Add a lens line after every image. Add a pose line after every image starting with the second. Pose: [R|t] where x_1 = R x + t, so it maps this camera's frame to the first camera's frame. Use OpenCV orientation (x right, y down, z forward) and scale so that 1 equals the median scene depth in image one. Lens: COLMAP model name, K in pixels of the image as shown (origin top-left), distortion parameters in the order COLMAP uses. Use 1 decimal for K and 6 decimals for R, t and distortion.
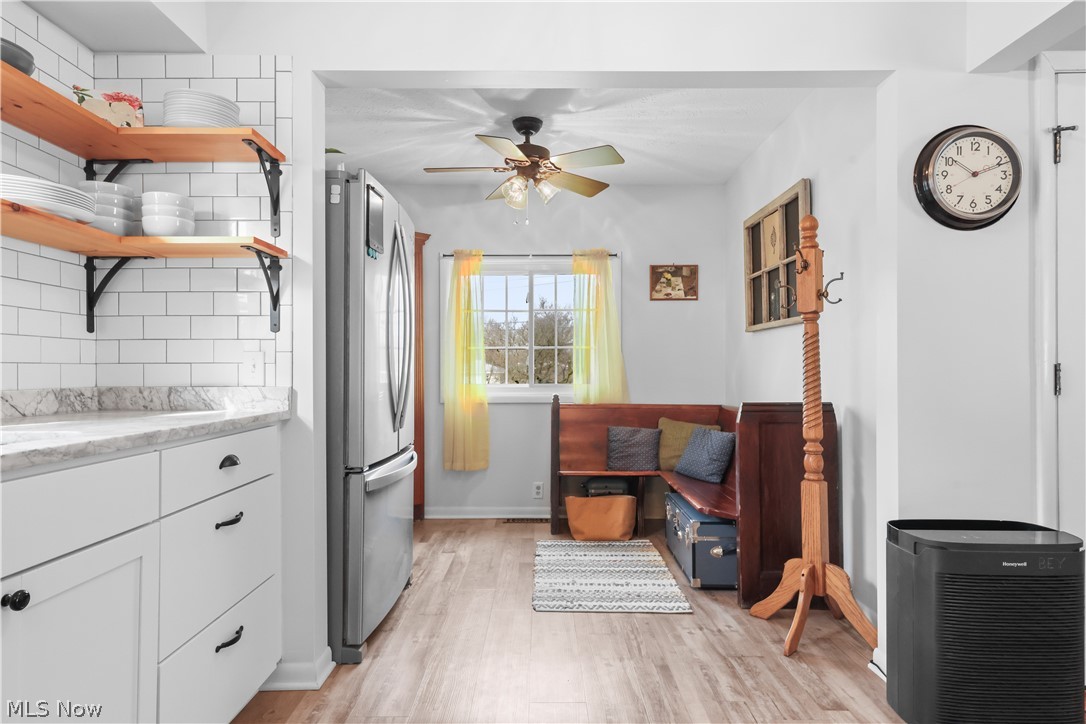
lens RADIAL K [[617.7, 0, 537.8], [0, 617.7, 360.9], [0, 0, 1]] dist [0.012100, 0.002857]
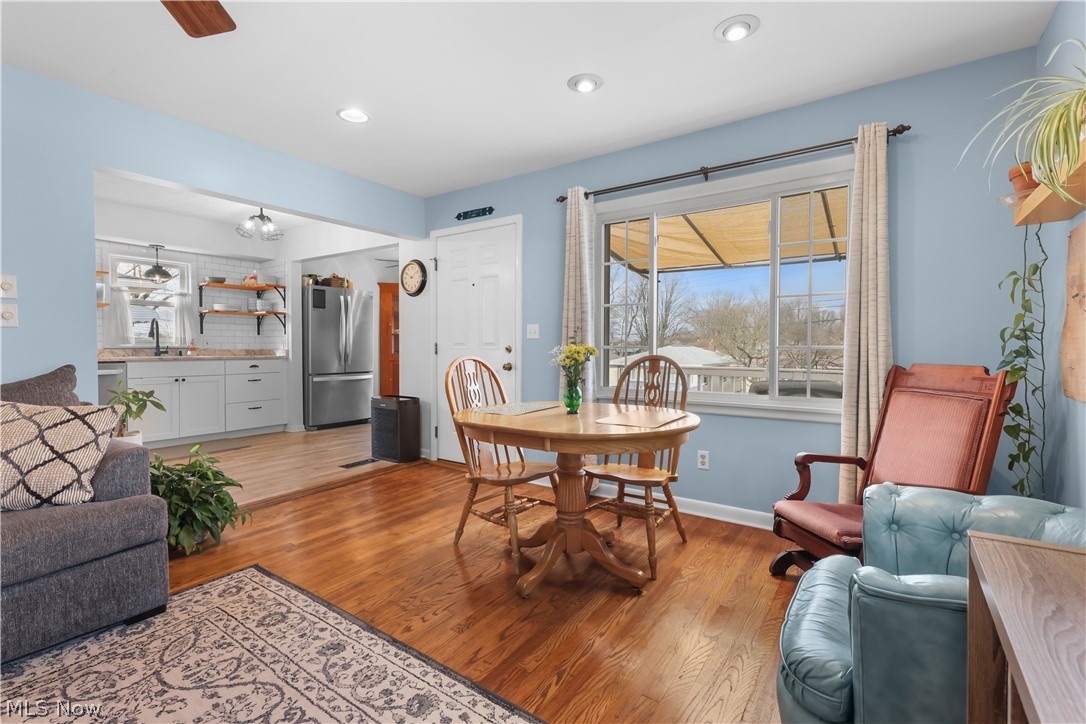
lens RADIAL K [[485.7, 0, 542.8], [0, 485.7, 363.2], [0, 0, 1]] dist [0.011861, -0.006793]
pose [[0.828984, 0.023335, -0.558785, 1.679941], [0.002886, 0.998937, 0.045998, -0.003674], [0.559265, -0.039744, 0.828036, -0.370735]]
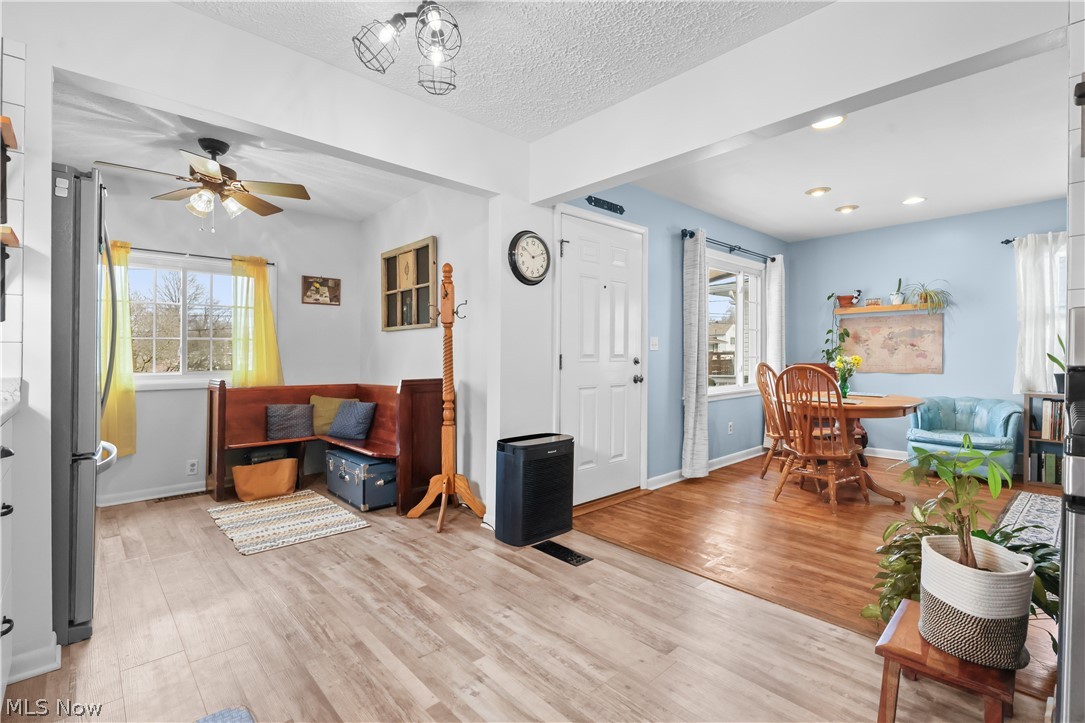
lens RADIAL K [[487.6, 0, 535.1], [0, 487.6, 359.2], [0, 0, 1]] dist [0.001422, -0.000046]
pose [[0.737527, -0.005740, 0.675293, -0.217993], [-0.006595, 0.999855, 0.015702, -0.003553], [-0.675285, -0.016034, 0.737382, -0.089051]]
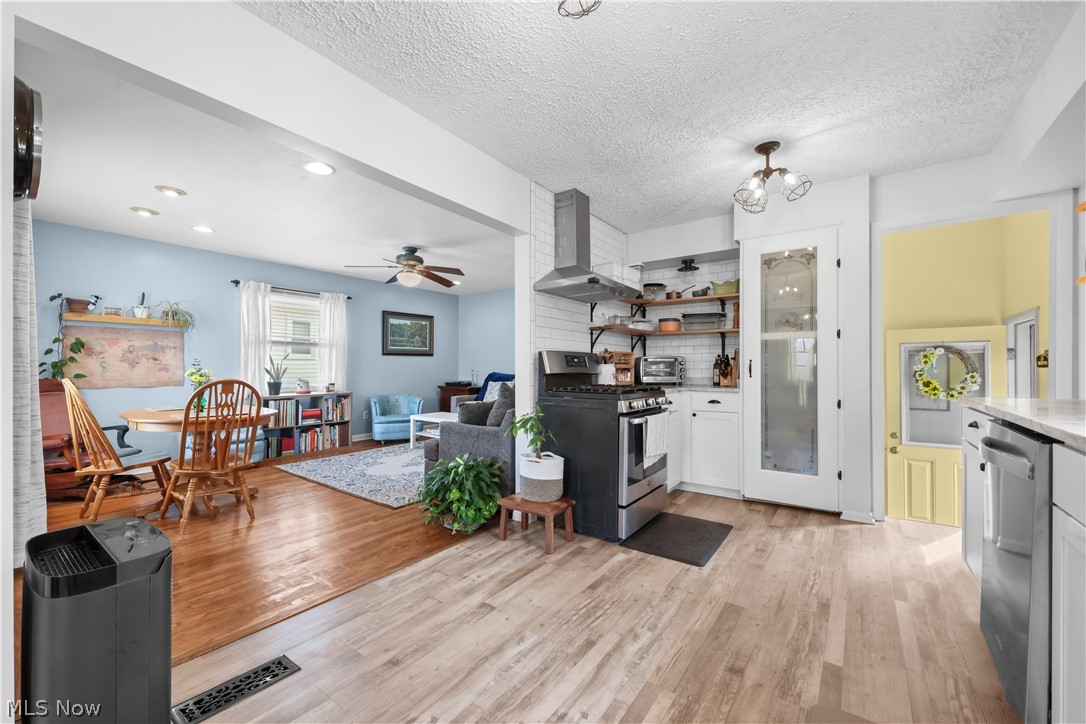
lens RADIAL K [[432.8, 0, 551.3], [0, 432.8, 367.2], [0, 0, 1]] dist [-0.003481, -0.004107]
pose [[-0.819723, 0.004255, 0.572744, -0.145682], [-0.004046, 0.999904, -0.013219, 0.008298], [-0.572745, -0.013153, -0.819628, 0.716005]]
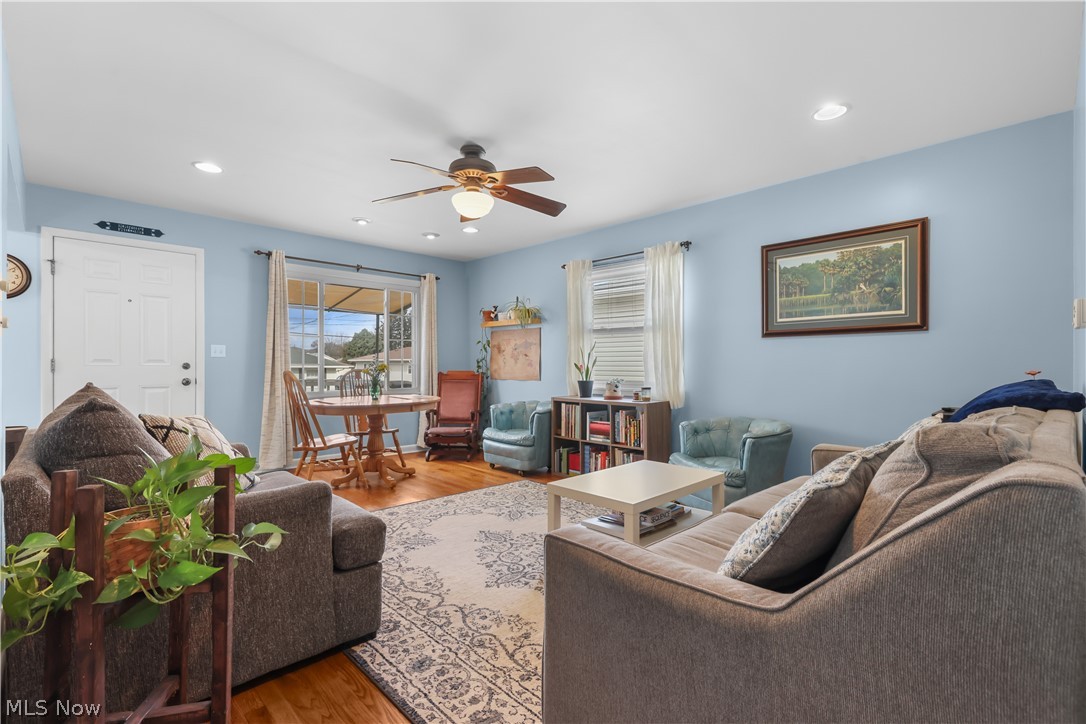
lens RADIAL K [[485.7, 0, 540.7], [0, 485.7, 370.0], [0, 0, 1]] dist [0.011861, -0.006793]
pose [[0.713430, 0.000201, 0.700727, 0.586367], [-0.016074, 0.999742, 0.016078, -0.008797], [-0.700542, -0.022734, 0.713249, -1.122333]]
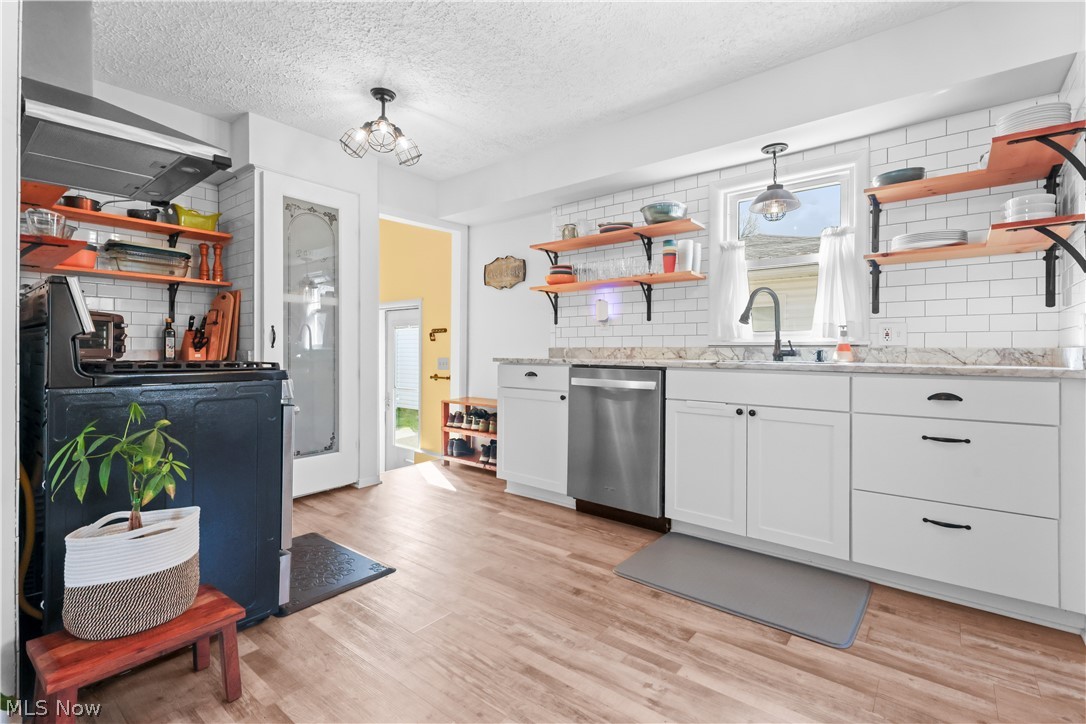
lens RADIAL K [[485.7, 0, 544.7], [0, 485.7, 361.0], [0, 0, 1]] dist [0.011861, -0.006793]
pose [[-0.617952, 0.019029, -0.785986, 0.517379], [0.006796, 0.999799, 0.018863, 0.028936], [0.786187, 0.006315, -0.617957, 0.545229]]
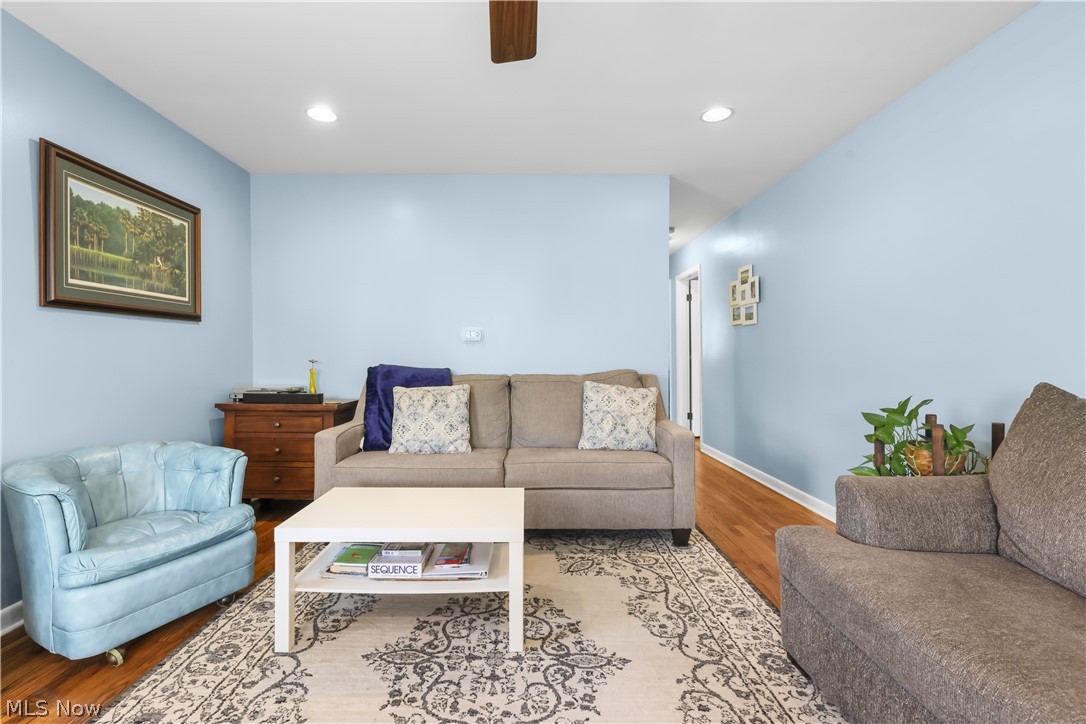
lens RADIAL K [[485.7, 0, 527.2], [0, 485.7, 367.0], [0, 0, 1]] dist [0.011861, -0.006793]
pose [[-0.999924, 0.009653, -0.007682, 1.196104], [0.009586, 0.999916, 0.008708, 0.004080], [0.007765, 0.008634, -0.999933, 0.062069]]
